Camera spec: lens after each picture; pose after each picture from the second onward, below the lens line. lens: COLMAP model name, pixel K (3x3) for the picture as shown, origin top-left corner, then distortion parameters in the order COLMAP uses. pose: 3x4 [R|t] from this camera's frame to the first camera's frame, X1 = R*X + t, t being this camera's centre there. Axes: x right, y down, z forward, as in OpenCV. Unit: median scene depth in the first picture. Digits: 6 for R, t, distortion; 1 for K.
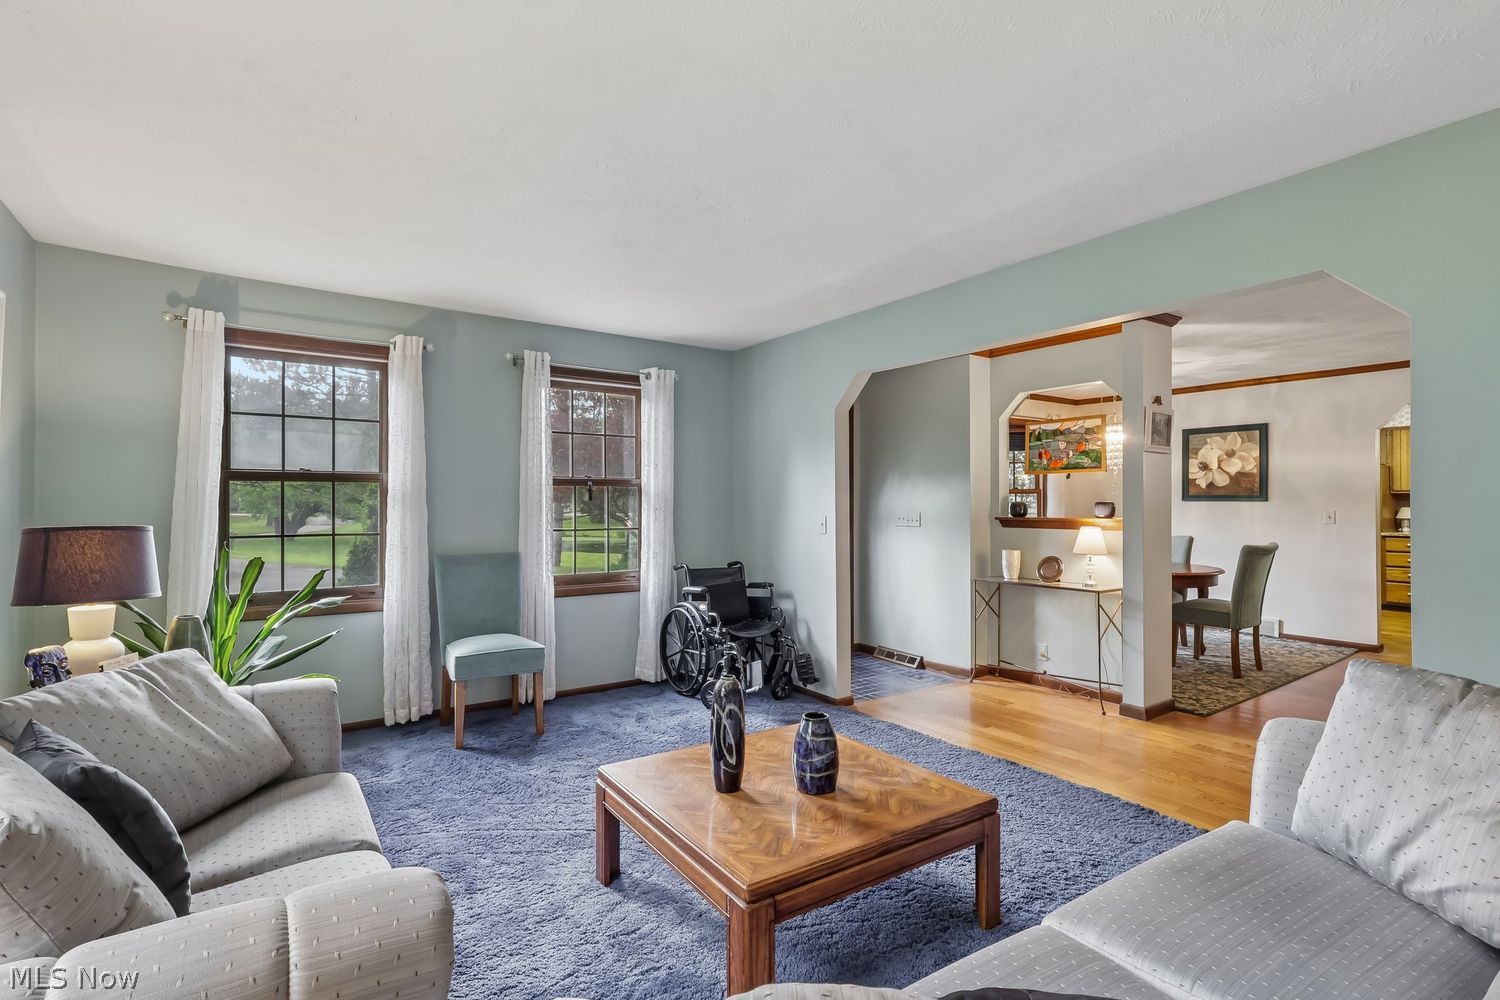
lens RADIAL K [[697.4, 0, 734.0], [0, 697.4, 505.4], [0, 0, 1]] dist [-0.002972, 0.001488]
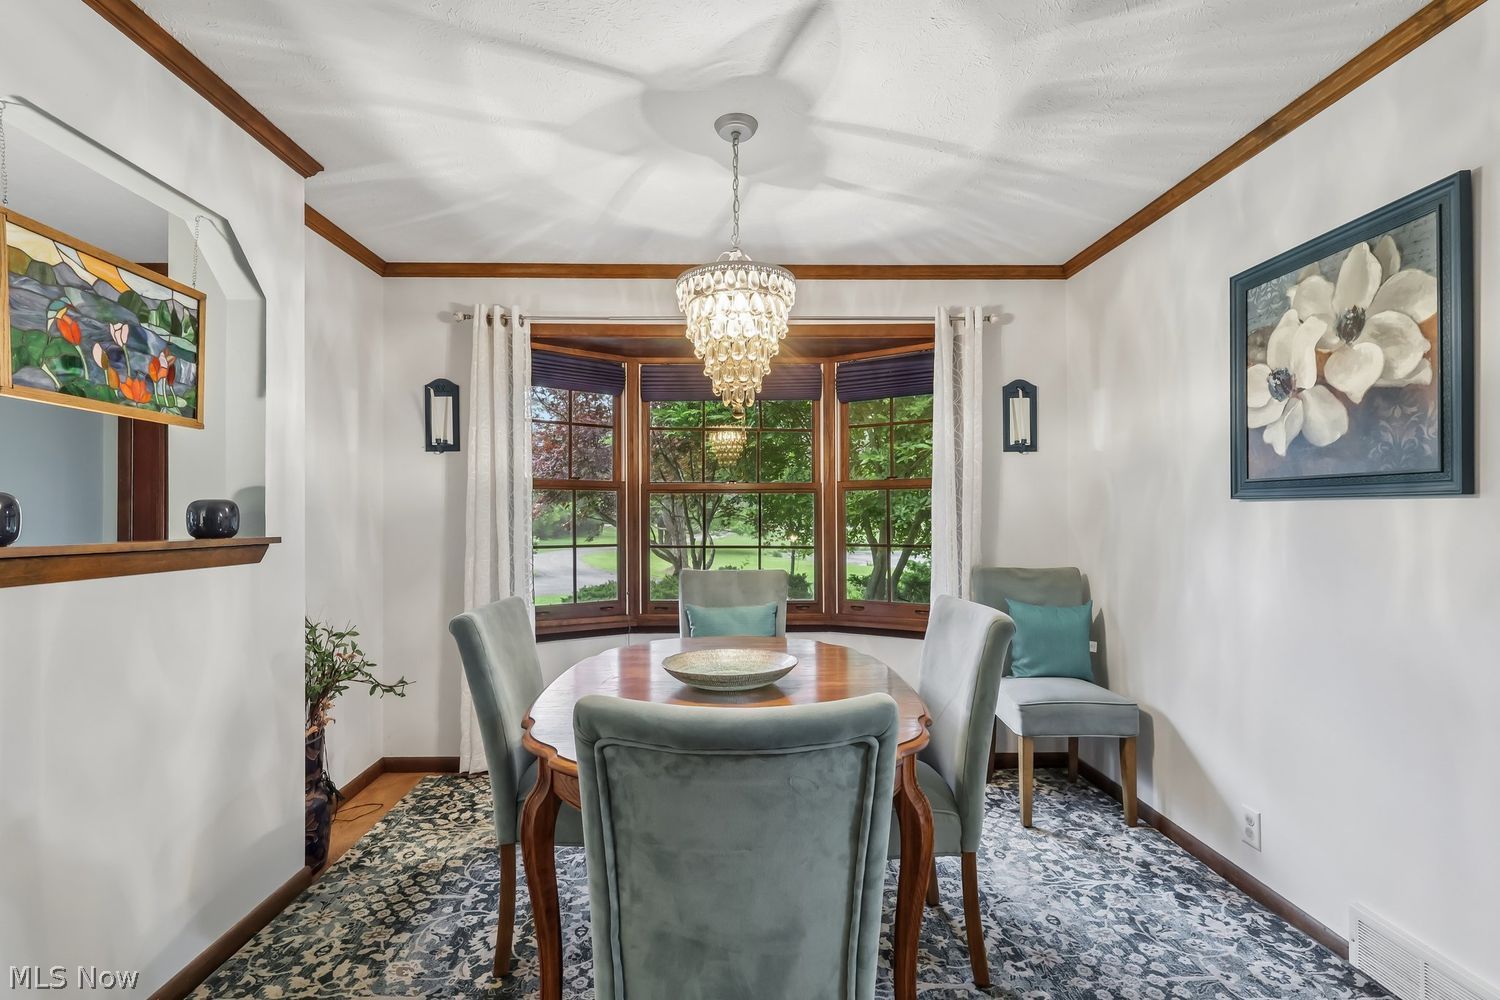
lens RADIAL K [[697.4, 0, 738.7], [0, 697.4, 514.2], [0, 0, 1]] dist [-0.002972, 0.001488]
pose [[0.835902, -0.002618, -0.548872, 0.659764], [0.001614, 0.999996, -0.002312, 0.001170], [0.548876, 0.001046, 0.835903, 0.632694]]
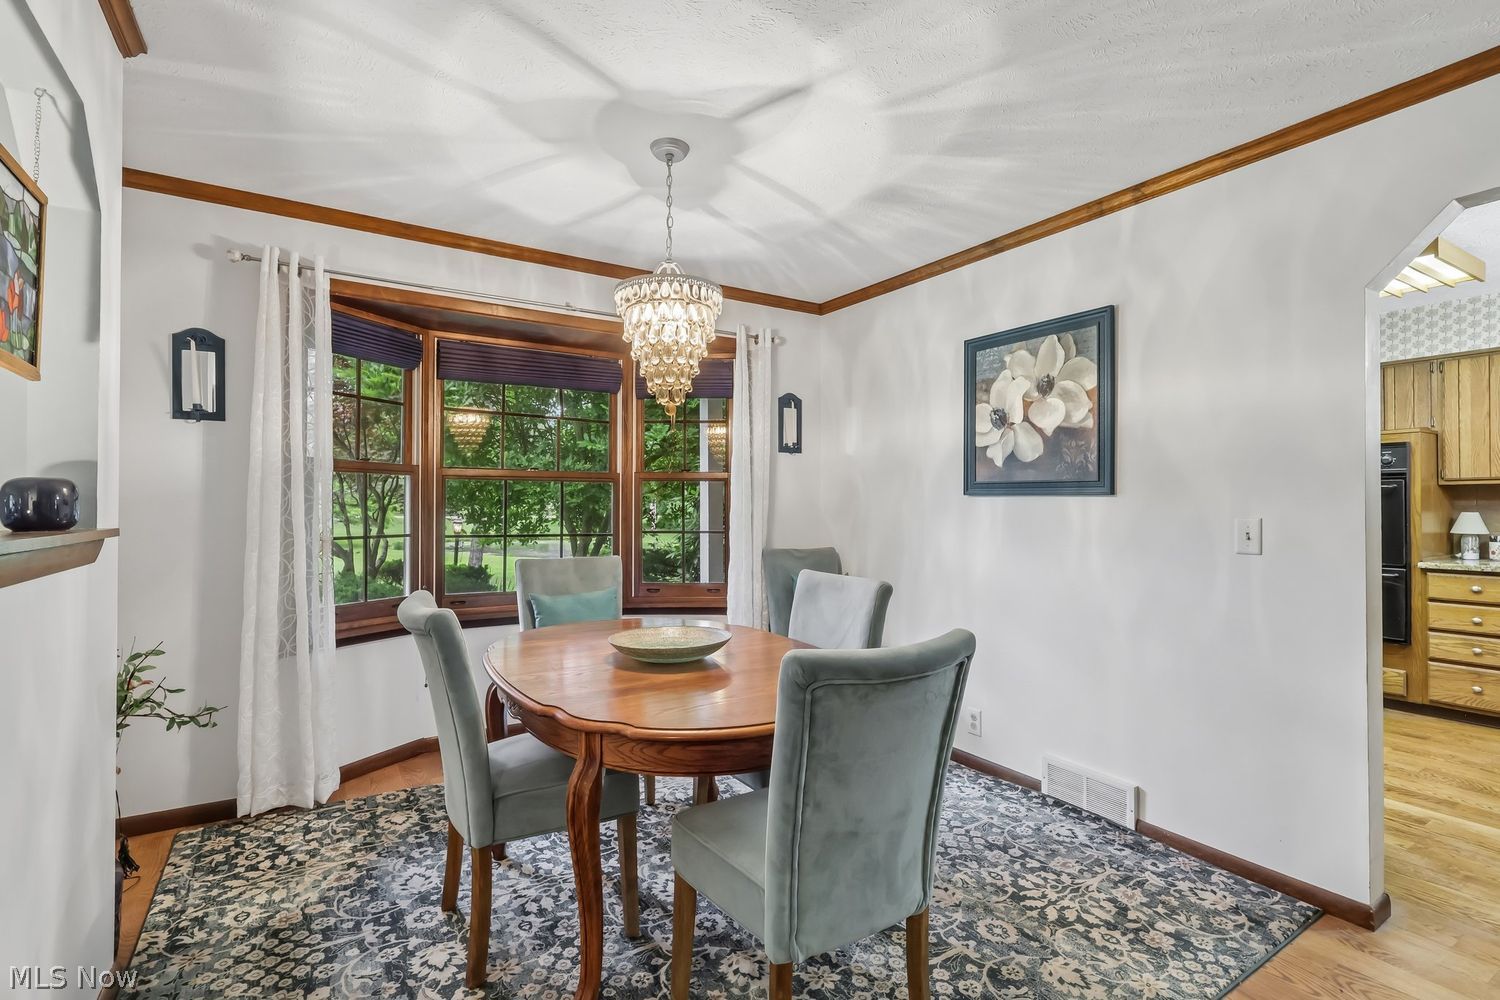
lens RADIAL K [[697.4, 0, 755.8], [0, 697.4, 502.8], [0, 0, 1]] dist [-0.002972, 0.001488]
pose [[0.999177, 0.005358, -0.040215, 0.548654], [-0.005500, 0.999979, -0.003431, 0.001239], [0.040196, 0.003650, 0.999185, 0.556129]]
